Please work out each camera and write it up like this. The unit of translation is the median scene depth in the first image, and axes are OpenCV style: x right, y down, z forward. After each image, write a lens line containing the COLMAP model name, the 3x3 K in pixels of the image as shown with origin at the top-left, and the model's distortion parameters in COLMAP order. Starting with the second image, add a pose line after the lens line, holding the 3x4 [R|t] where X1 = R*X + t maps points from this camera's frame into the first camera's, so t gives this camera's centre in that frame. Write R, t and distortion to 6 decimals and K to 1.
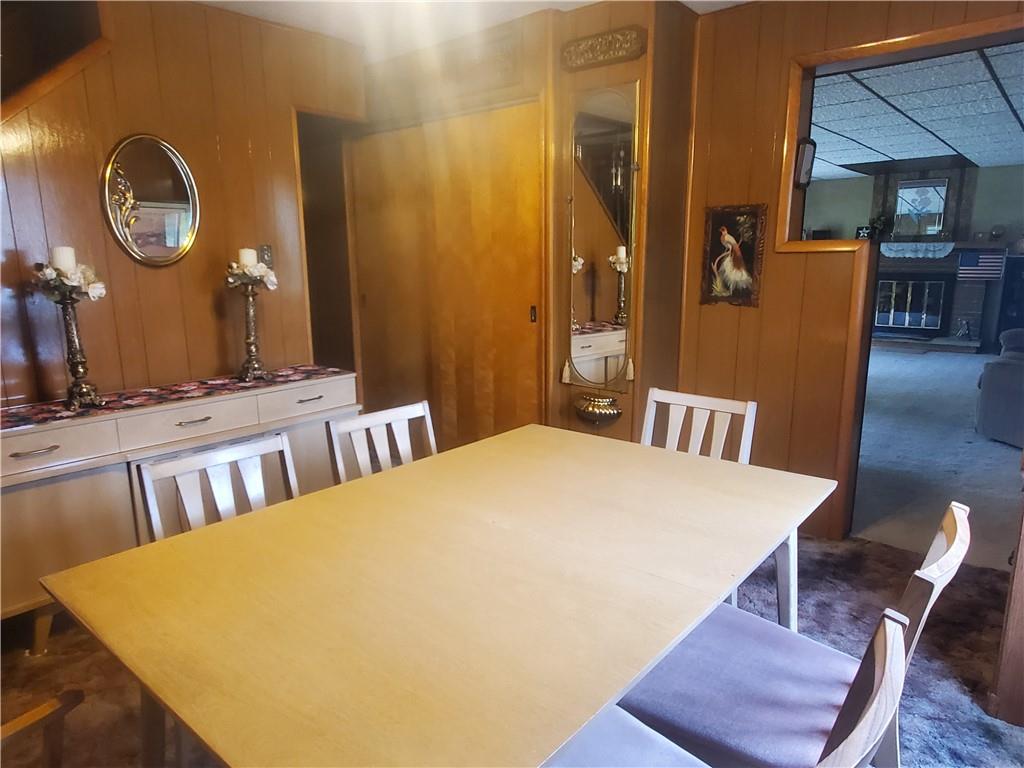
lens RADIAL K [[661.3, 0, 506.7], [0, 661.3, 387.5], [0, 0, 1]] dist [0.002794, 0.002405]
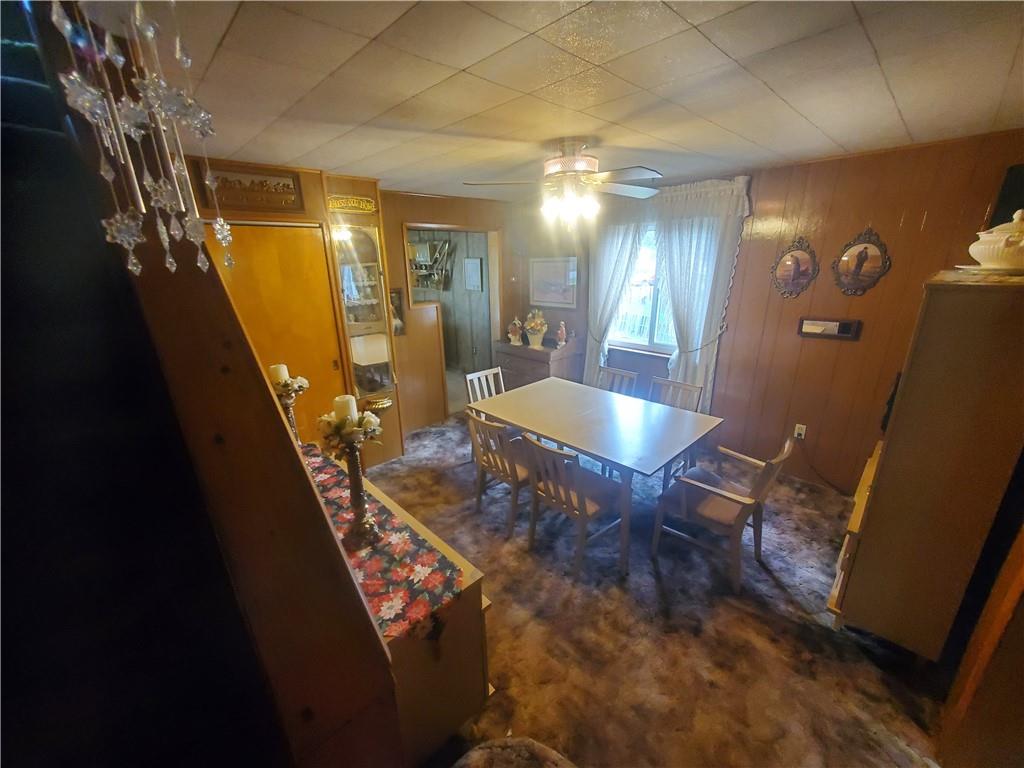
lens RADIAL K [[403.9, 0, 508.3], [0, 403.9, 385.0], [0, 0, 1]] dist [0.004231, -0.001720]
pose [[0.092800, -0.294623, 0.951097, -0.245424], [0.215651, 0.938493, 0.269677, -0.069108], [-0.972051, 0.180079, 0.150628, 0.138907]]
